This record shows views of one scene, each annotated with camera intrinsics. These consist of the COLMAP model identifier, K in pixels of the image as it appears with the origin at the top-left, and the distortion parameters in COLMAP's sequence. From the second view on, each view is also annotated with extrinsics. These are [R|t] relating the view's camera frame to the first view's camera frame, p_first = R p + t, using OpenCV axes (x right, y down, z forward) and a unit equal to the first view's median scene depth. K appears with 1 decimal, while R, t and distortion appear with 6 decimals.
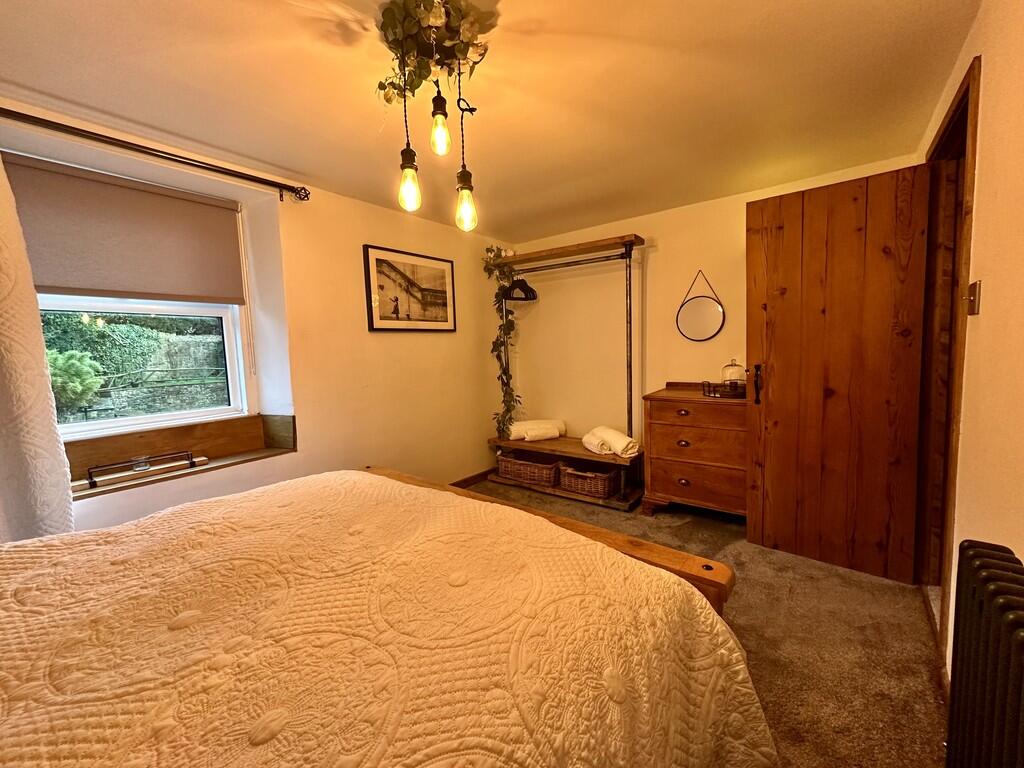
lens RADIAL K [[406.2, 0, 515.8], [0, 406.2, 383.3], [0, 0, 1]] dist [-0.006651, 0.000305]
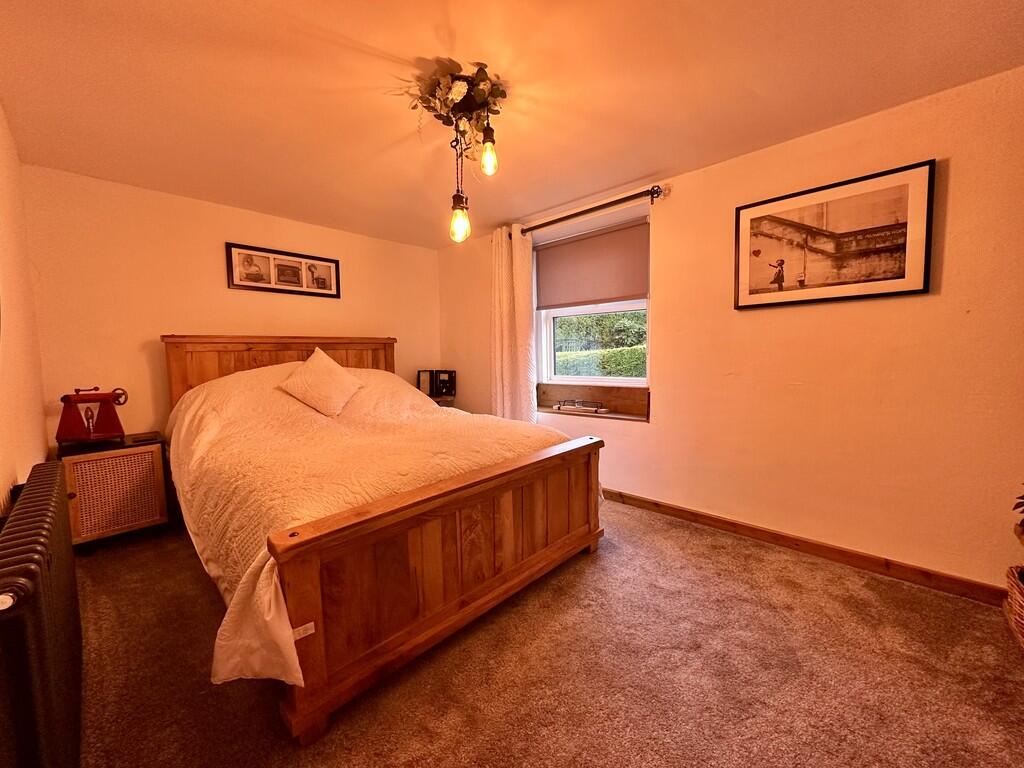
lens RADIAL K [[406.2, 0, 514.8], [0, 406.2, 383.6], [0, 0, 1]] dist [-0.006651, 0.000305]
pose [[-0.101507, 0.107451, -0.989015, 0.510502], [-0.061010, 0.991606, 0.113994, -0.040967], [0.992962, 0.071911, -0.094099, 0.590294]]
